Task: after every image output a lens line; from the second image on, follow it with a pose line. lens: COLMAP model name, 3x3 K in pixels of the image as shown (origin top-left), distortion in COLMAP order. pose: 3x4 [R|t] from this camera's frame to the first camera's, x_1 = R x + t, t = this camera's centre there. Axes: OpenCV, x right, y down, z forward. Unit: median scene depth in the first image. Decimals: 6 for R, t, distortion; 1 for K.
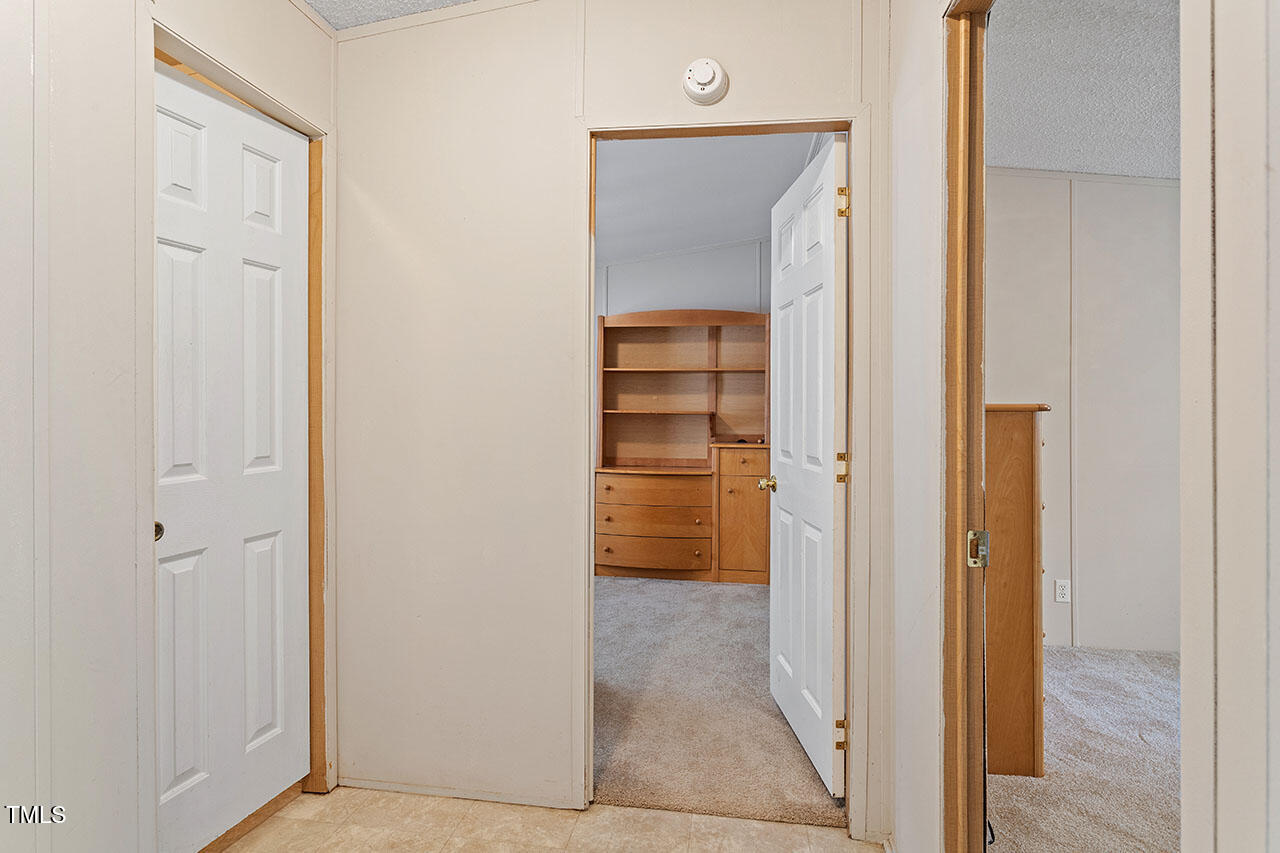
lens RADIAL K [[694.1, 0, 639.0], [0, 694.1, 417.4], [0, 0, 1]] dist [0.006475, 0.001549]
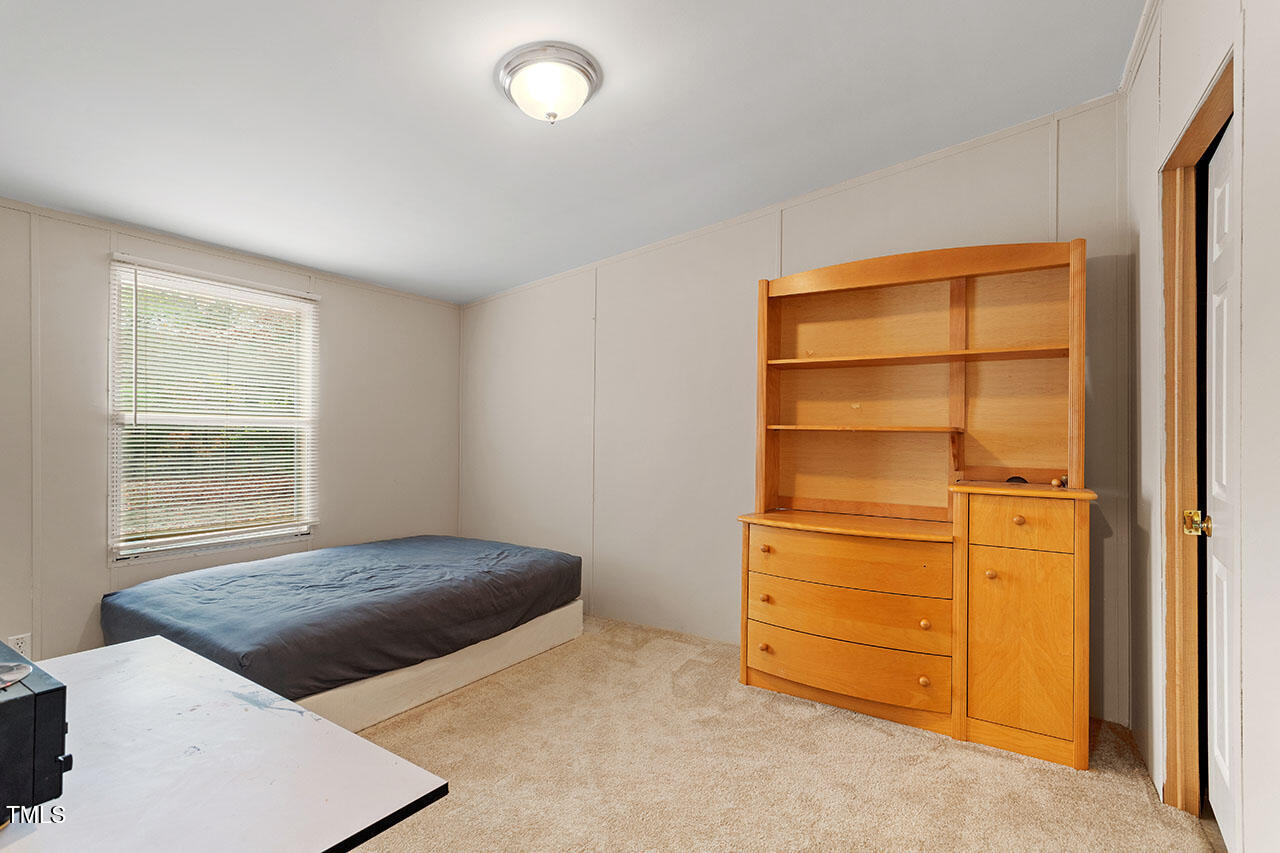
lens RADIAL K [[618.6, 0, 633.9], [0, 618.6, 433.5], [0, 0, 1]] dist [0.000728, -0.000527]
pose [[0.921467, 0.004440, -0.388432, 0.057478], [-0.006093, 0.999977, -0.003024, 0.000233], [0.388409, 0.005154, 0.921473, 0.418852]]
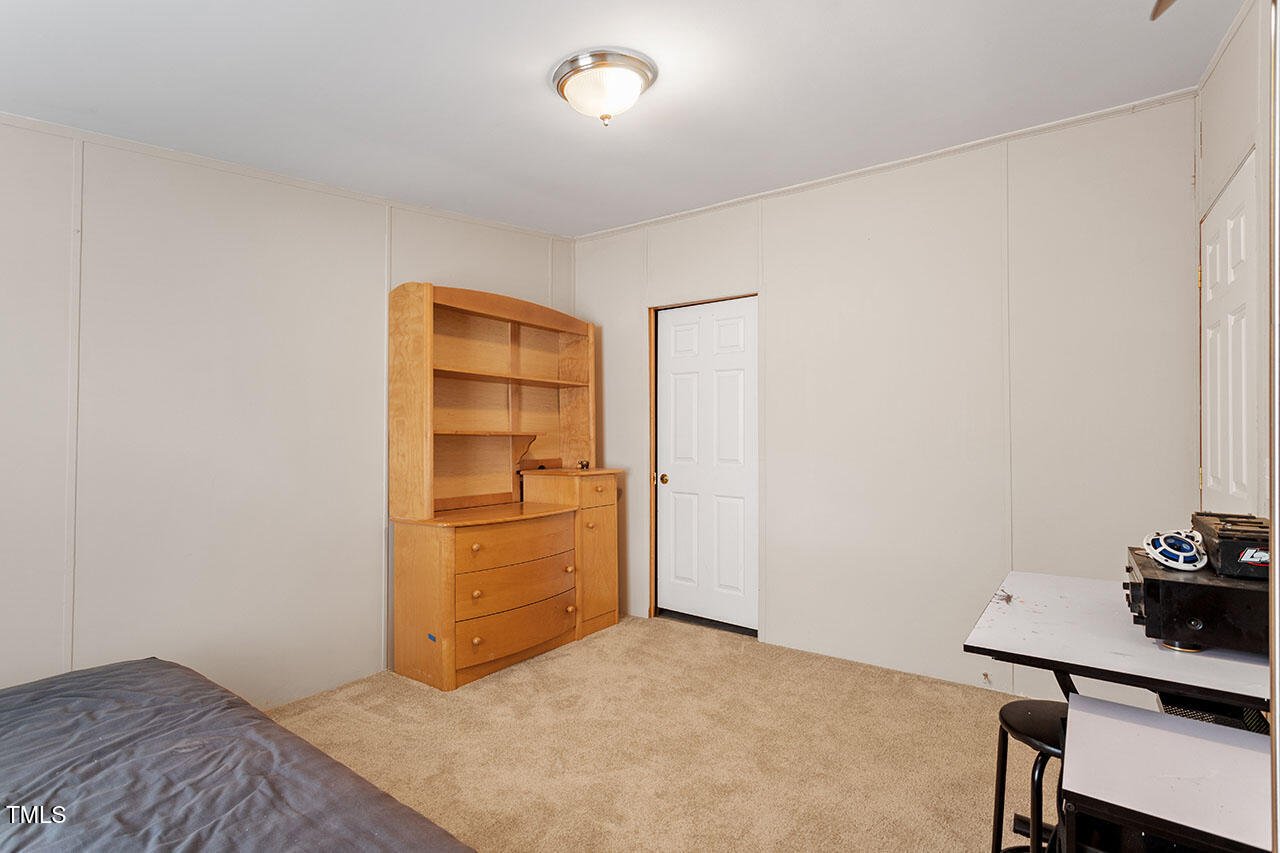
lens RADIAL K [[618.6, 0, 632.9], [0, 618.6, 426.5], [0, 0, 1]] dist [0.000728, -0.000527]
pose [[0.426604, 0.011226, 0.904369, -0.486957], [0.007593, 0.999843, -0.015992, -0.002299], [-0.904407, 0.013689, 0.426452, 0.581488]]
